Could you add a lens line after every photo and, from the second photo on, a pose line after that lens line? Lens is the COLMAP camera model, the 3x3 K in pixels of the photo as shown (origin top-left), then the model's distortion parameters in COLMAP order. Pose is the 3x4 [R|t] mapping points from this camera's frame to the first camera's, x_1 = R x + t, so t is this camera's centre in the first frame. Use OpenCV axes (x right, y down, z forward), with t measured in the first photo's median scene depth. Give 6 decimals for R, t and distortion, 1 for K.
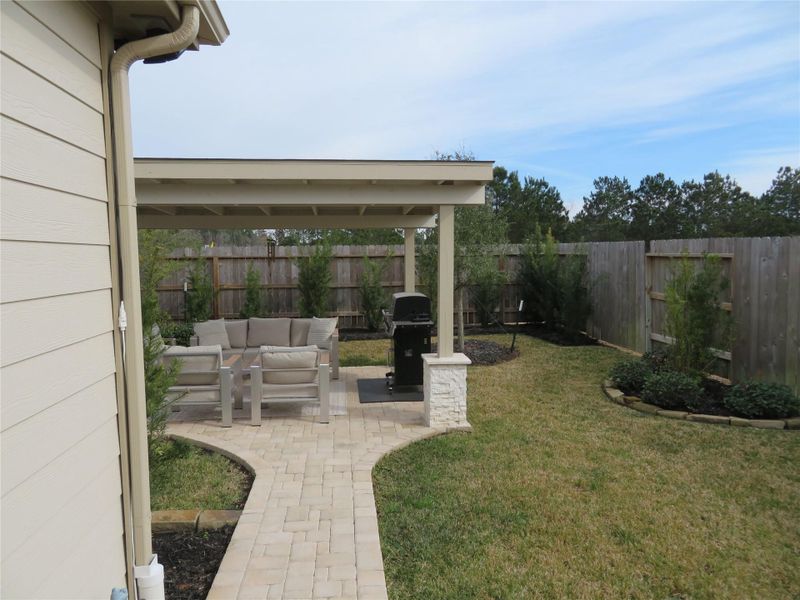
lens RADIAL K [[572.6, 0, 397.7], [0, 572.6, 301.8], [0, 0, 1]] dist [-0.006361, 0.012653]
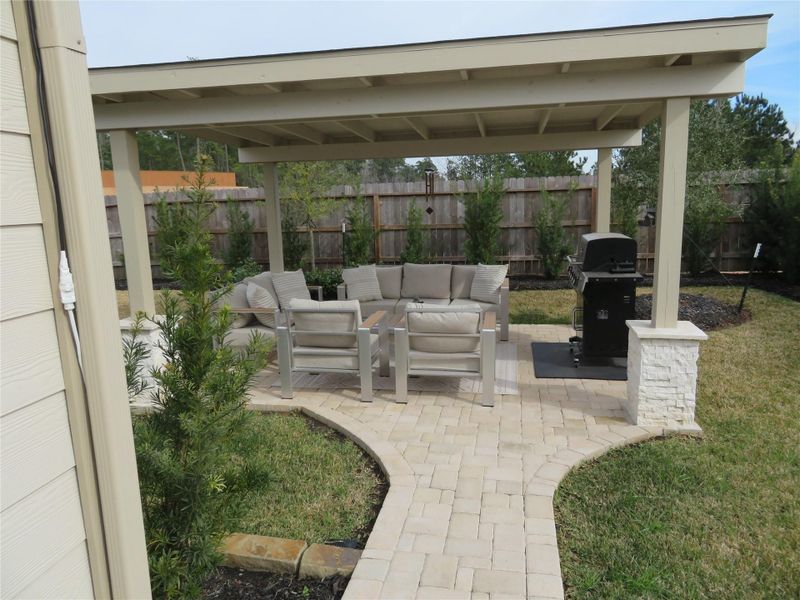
lens RADIAL K [[557.5, 0, 416.1], [0, 557.5, 298.1], [0, 0, 1]] dist [-0.005731, -0.002060]
pose [[0.963595, 0.027734, -0.265922, -0.023655], [-0.001391, 0.995112, 0.098742, -0.003218], [0.267361, -0.094778, 0.958924, 0.245383]]
